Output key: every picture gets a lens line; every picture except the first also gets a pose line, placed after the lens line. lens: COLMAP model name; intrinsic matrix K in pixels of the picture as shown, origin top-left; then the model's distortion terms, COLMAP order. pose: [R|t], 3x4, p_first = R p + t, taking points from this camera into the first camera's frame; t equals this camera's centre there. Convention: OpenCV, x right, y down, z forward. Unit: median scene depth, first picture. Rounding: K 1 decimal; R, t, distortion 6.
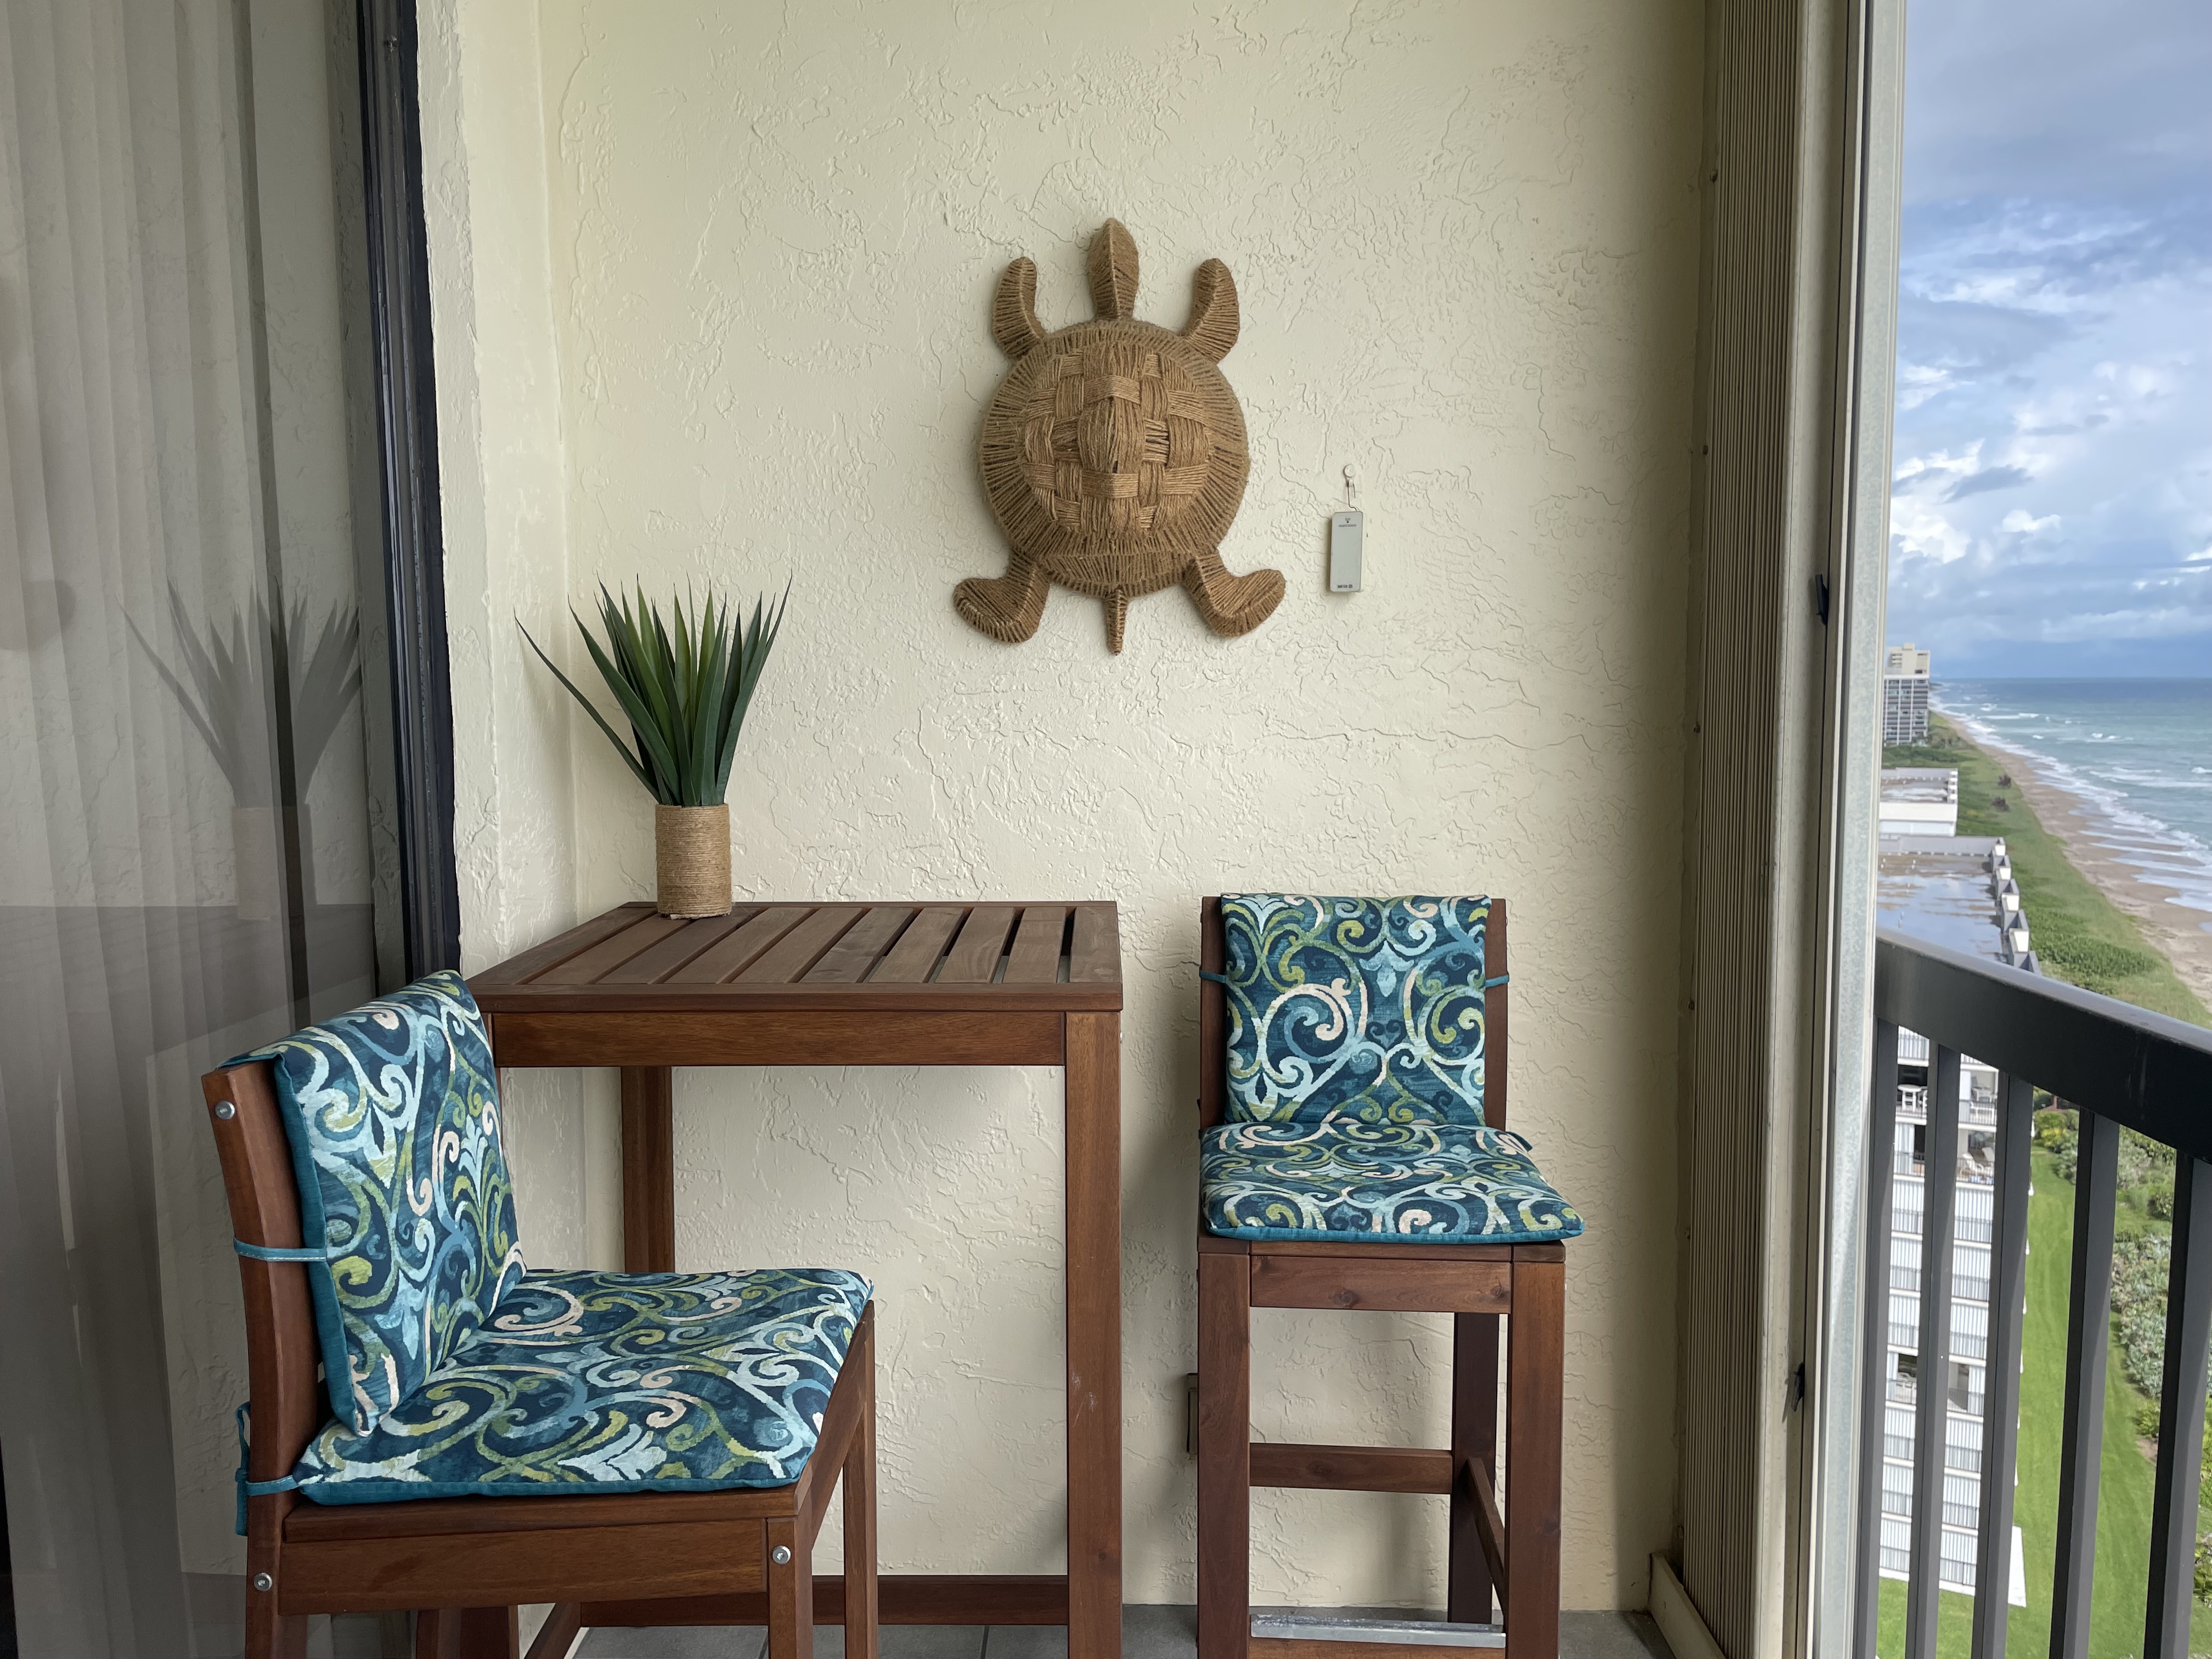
lens RADIAL K [[1665.7, 0, 1106.3], [0, 1665.7, 826.8], [0, 0, 1]] dist [0.059286, -0.065804]
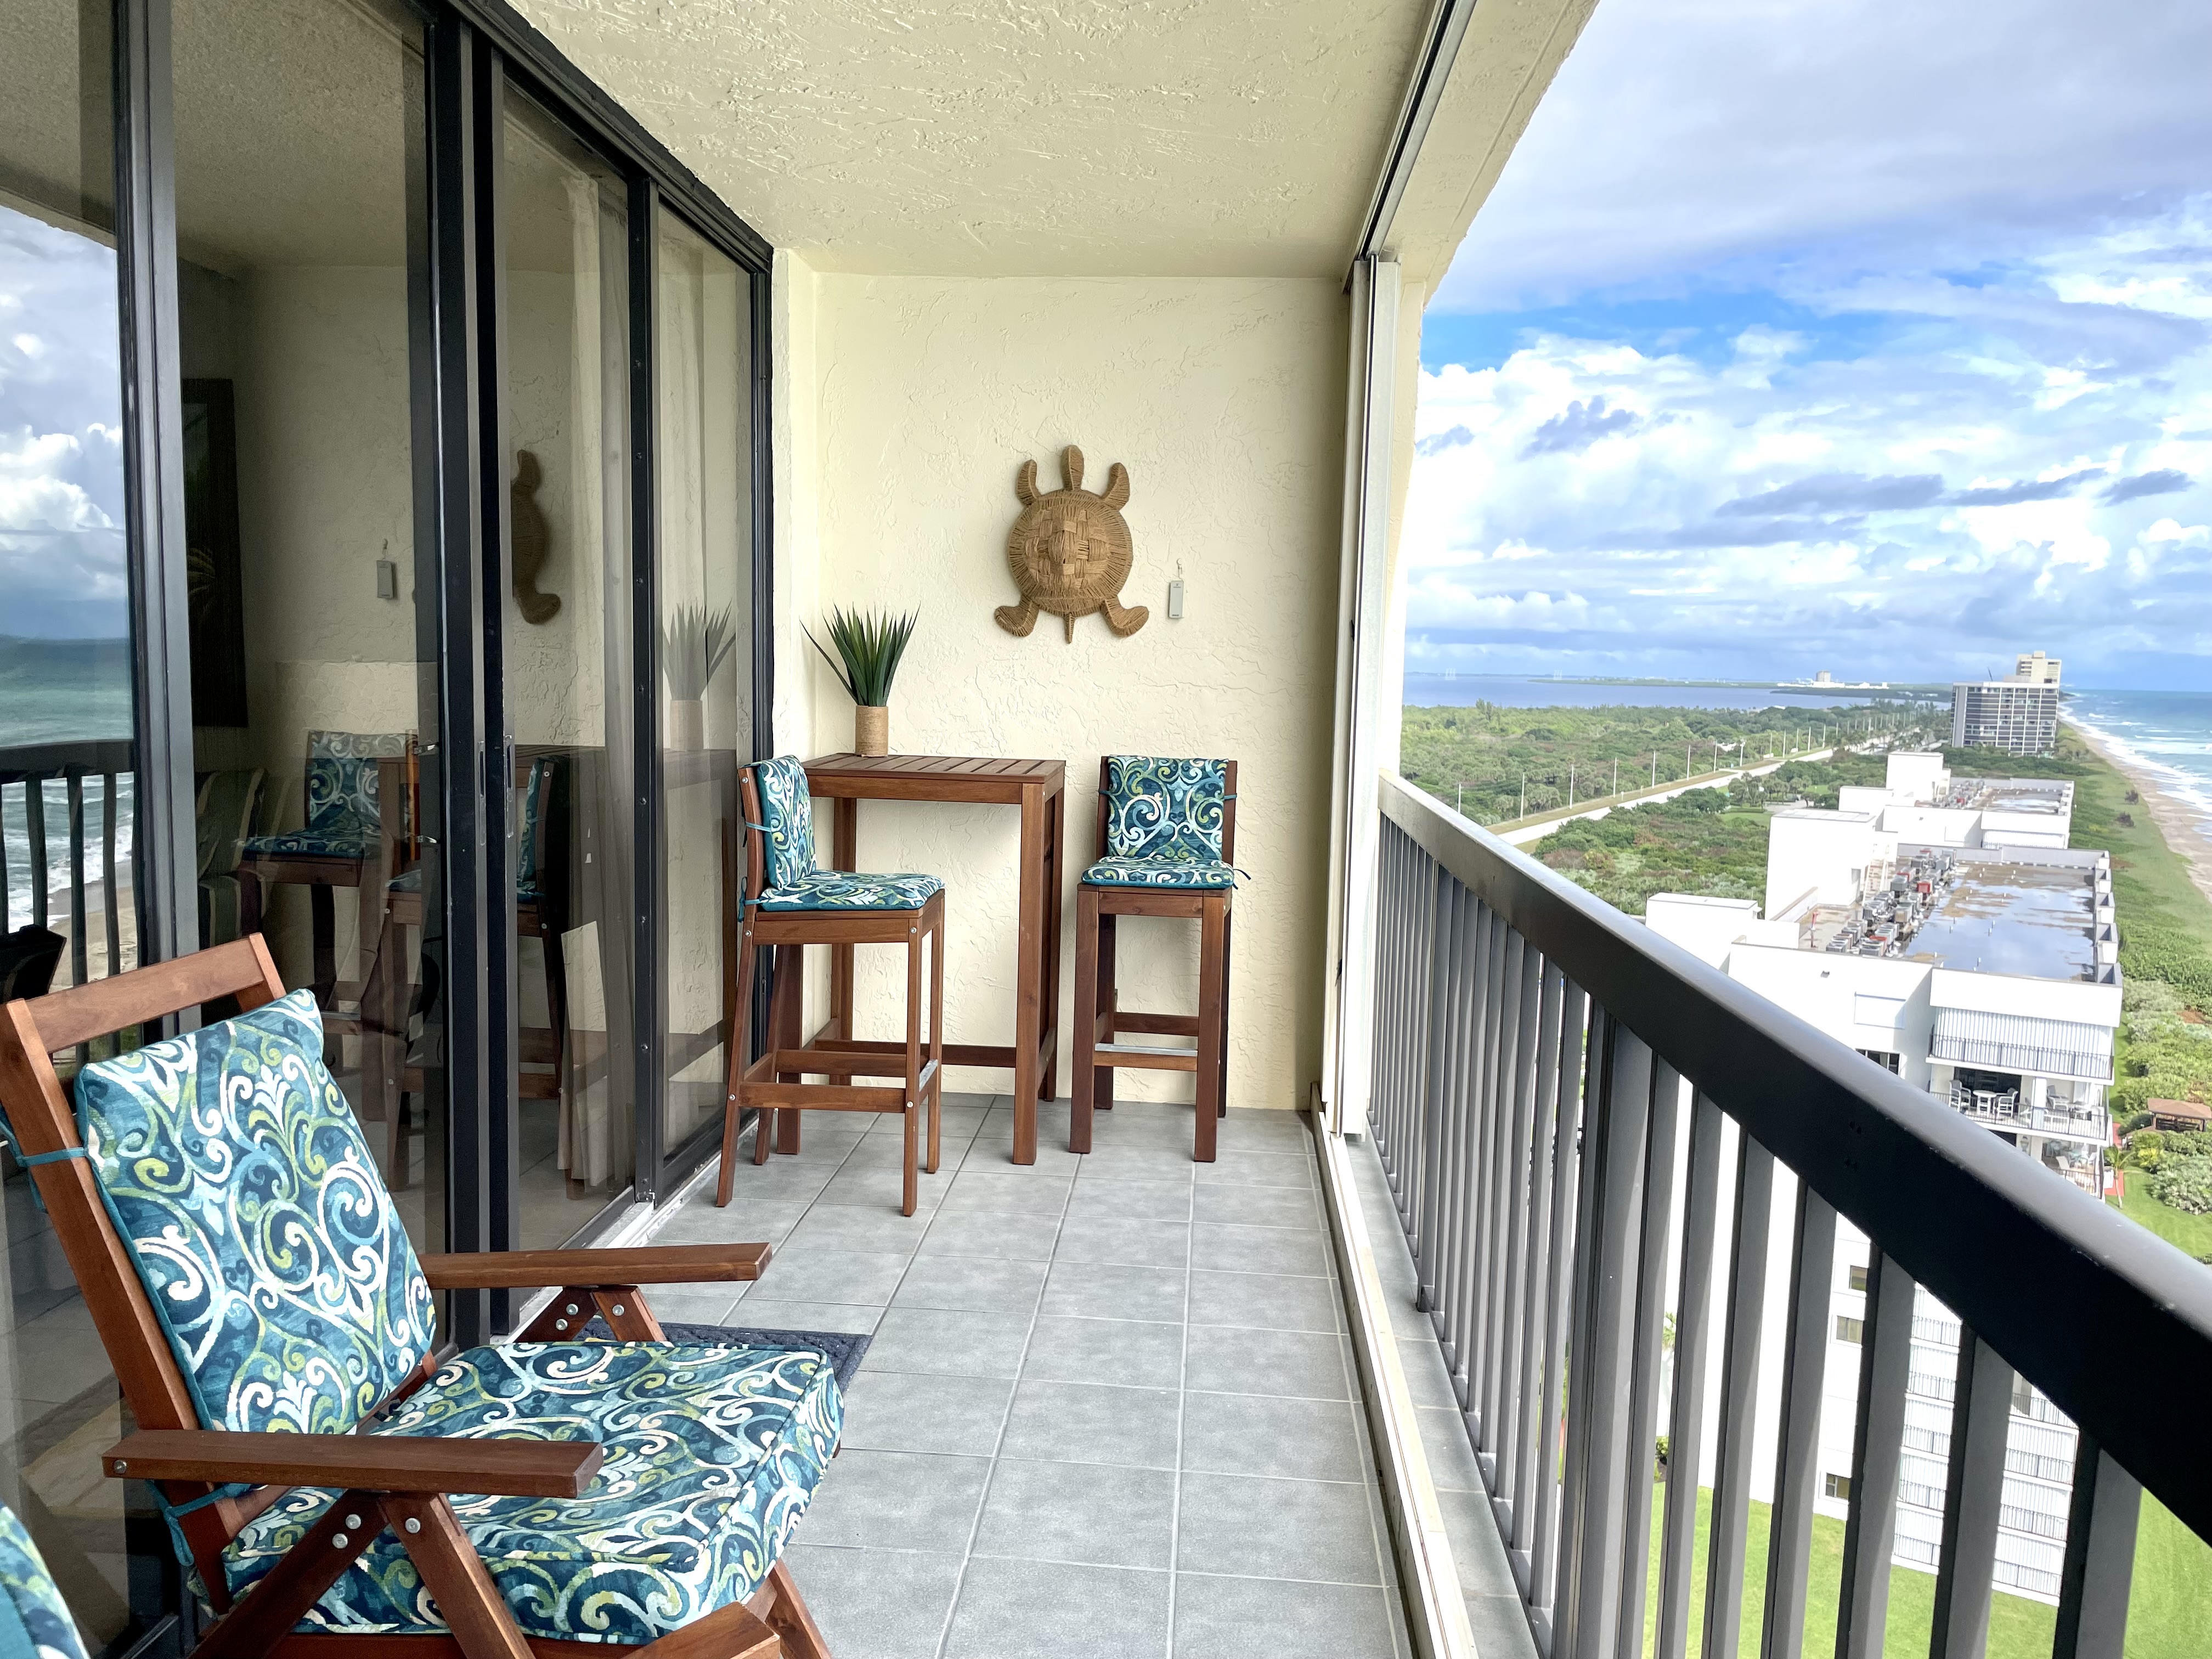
lens RADIAL K [[1665.7, 0, 1103.2], [0, 1665.7, 839.7], [0, 0, 1]] dist [0.059286, -0.065804]
pose [[0.997542, 0.037755, -0.059032, 0.189151], [-0.036654, 0.999135, 0.019625, 0.106437], [0.059722, -0.017413, 0.998063, -1.159765]]
